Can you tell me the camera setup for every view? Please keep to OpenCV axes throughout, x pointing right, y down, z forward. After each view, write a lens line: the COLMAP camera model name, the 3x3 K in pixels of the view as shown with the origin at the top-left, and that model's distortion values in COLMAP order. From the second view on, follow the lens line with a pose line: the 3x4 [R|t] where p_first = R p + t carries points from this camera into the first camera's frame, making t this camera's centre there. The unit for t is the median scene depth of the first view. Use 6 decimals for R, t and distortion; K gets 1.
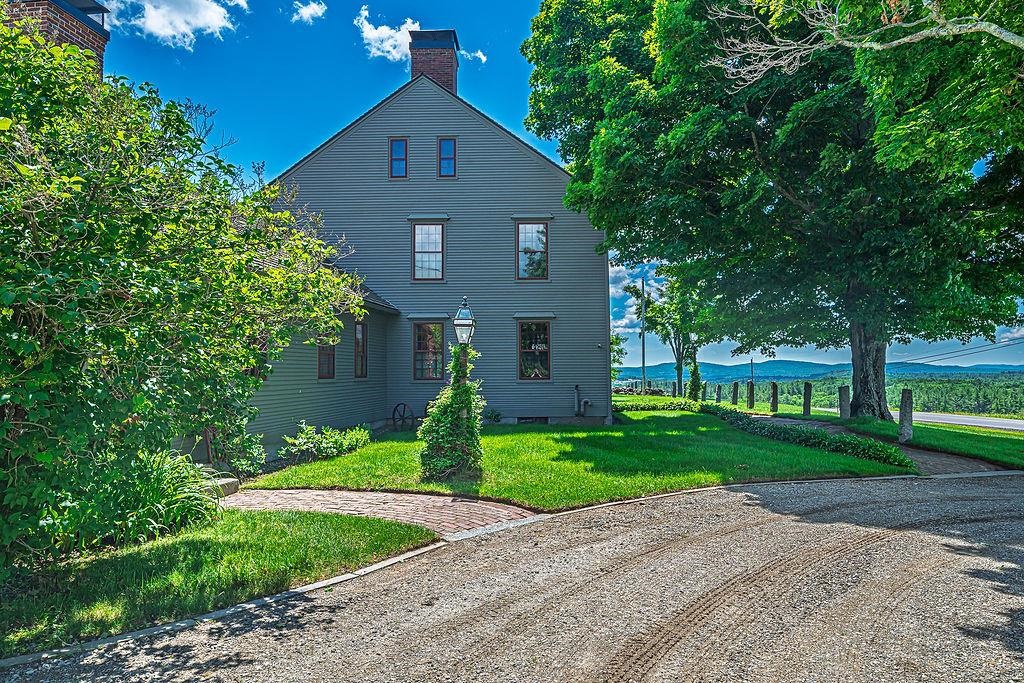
lens RADIAL K [[659.1, 0, 512.0], [0, 659.1, 341.5], [0, 0, 1]] dist [0.003659, 0.001798]
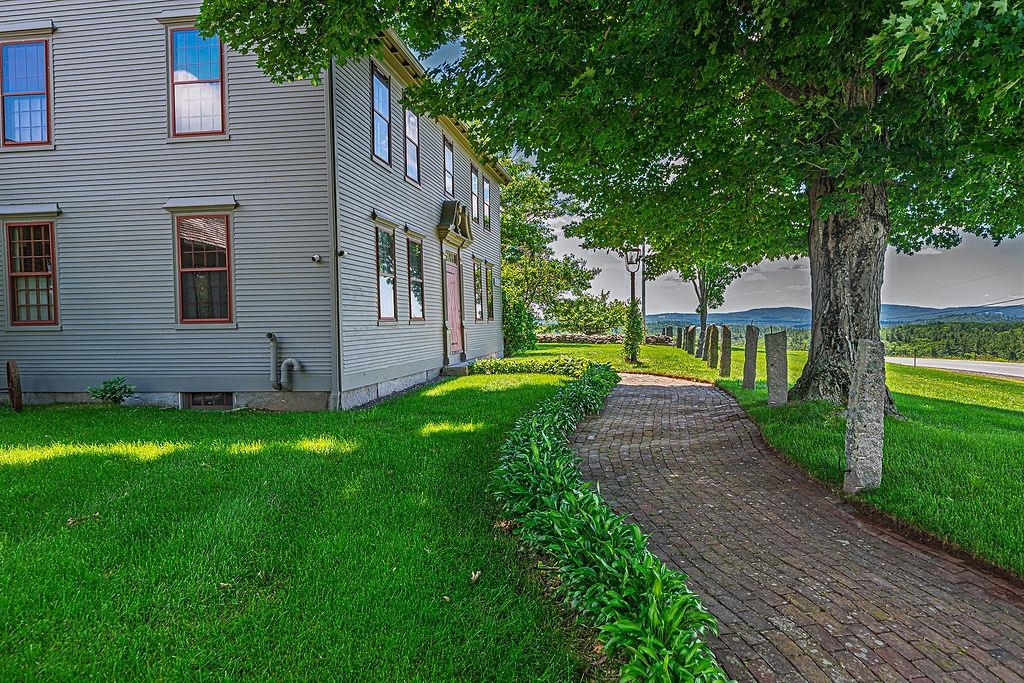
lens RADIAL K [[659.1, 0, 512.0], [0, 659.1, 341.5], [0, 0, 1]] dist [0.003659, 0.001798]
pose [[0.993773, -0.003589, -0.111365, 0.362650], [0.012328, 0.996886, 0.077882, 0.035408], [0.110738, -0.078770, 0.990723, 0.519328]]
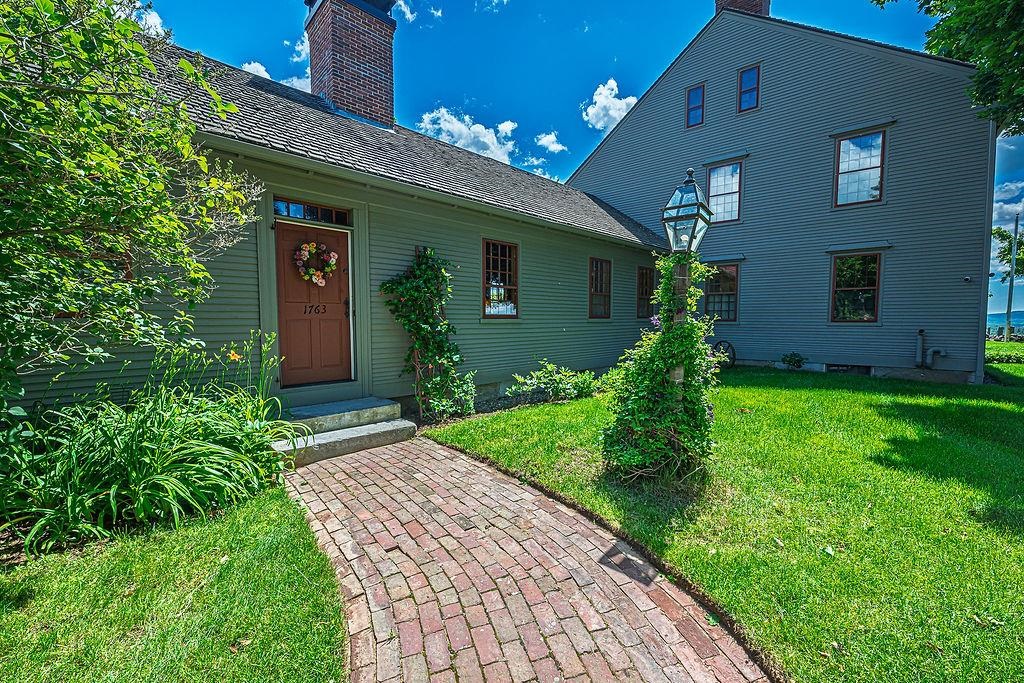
lens RADIAL K [[410.4, 0, 511.5], [0, 410.4, 342.9], [0, 0, 1]] dist [0.000199, -0.000095]
pose [[0.785732, 0.043696, -0.617022, 0.016353], [0.023619, 0.994655, 0.100516, 0.021024], [0.618116, -0.093552, 0.780500, 0.316116]]
